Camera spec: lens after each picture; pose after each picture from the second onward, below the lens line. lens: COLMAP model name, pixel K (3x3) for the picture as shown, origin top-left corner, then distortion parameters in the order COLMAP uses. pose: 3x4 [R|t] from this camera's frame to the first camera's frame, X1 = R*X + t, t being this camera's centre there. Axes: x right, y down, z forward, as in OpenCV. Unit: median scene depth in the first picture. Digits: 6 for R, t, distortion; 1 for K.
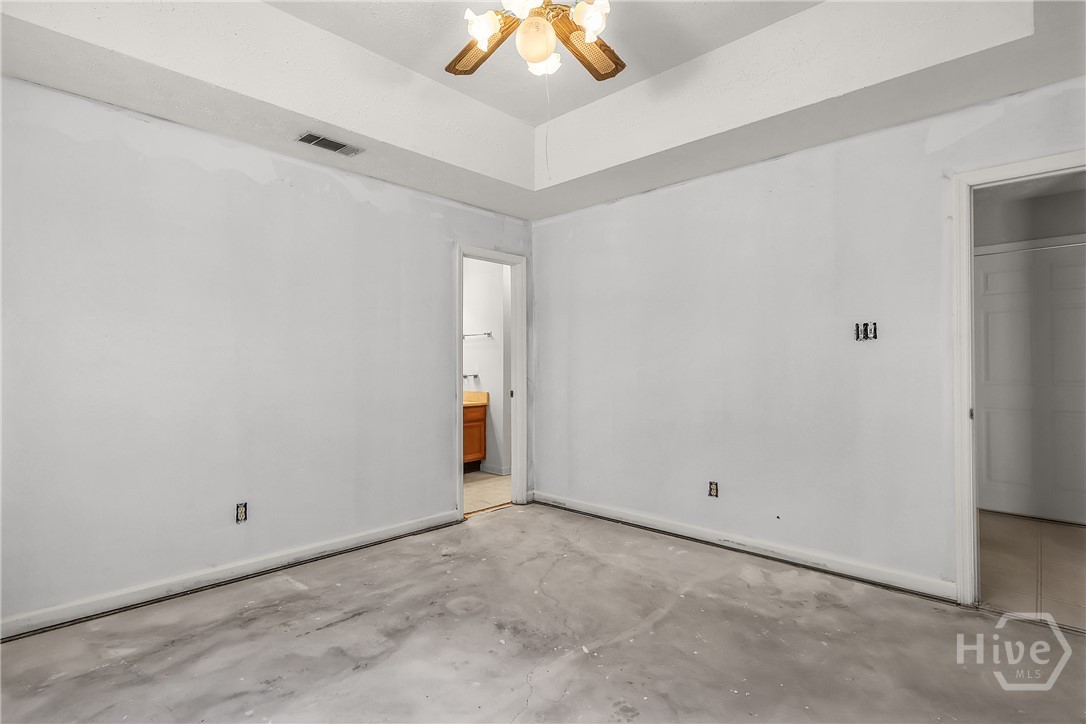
lens RADIAL K [[539.3, 0, 541.2], [0, 539.3, 362.5], [0, 0, 1]] dist [0.028544, -0.000332]
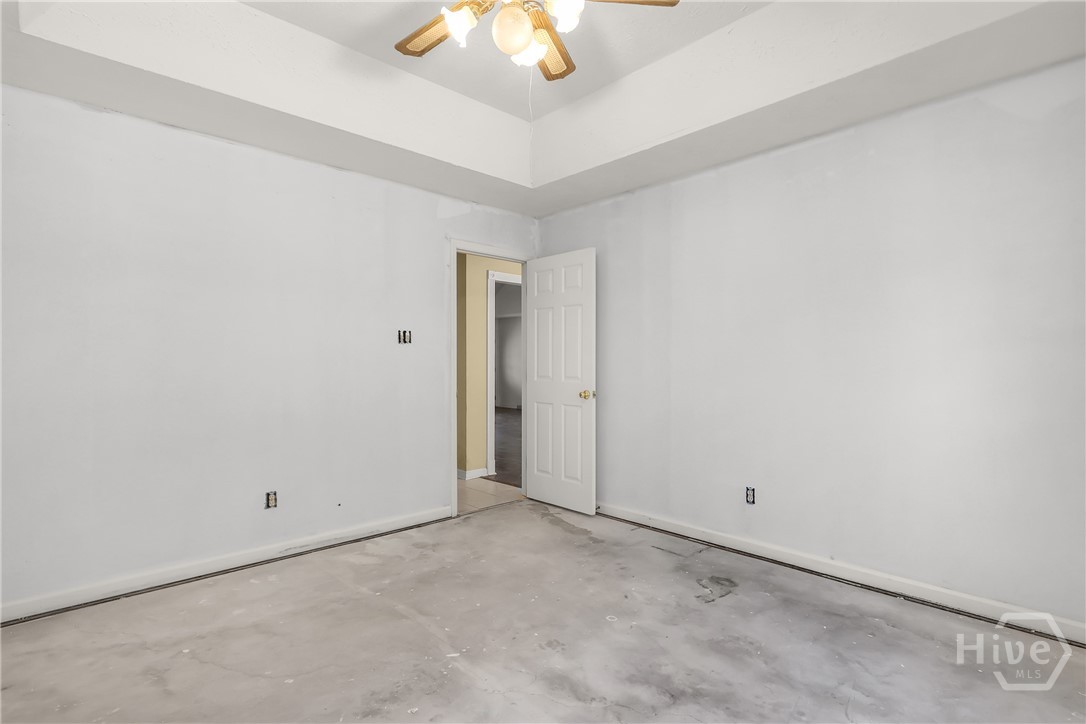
lens RADIAL K [[539.3, 0, 533.0], [0, 539.3, 364.4], [0, 0, 1]] dist [0.028544, -0.000332]
pose [[0.075396, -0.001220, 0.997153, -0.668355], [-0.007443, 0.999971, 0.001787, 0.003181], [-0.997126, -0.007557, 0.075384, 0.598220]]
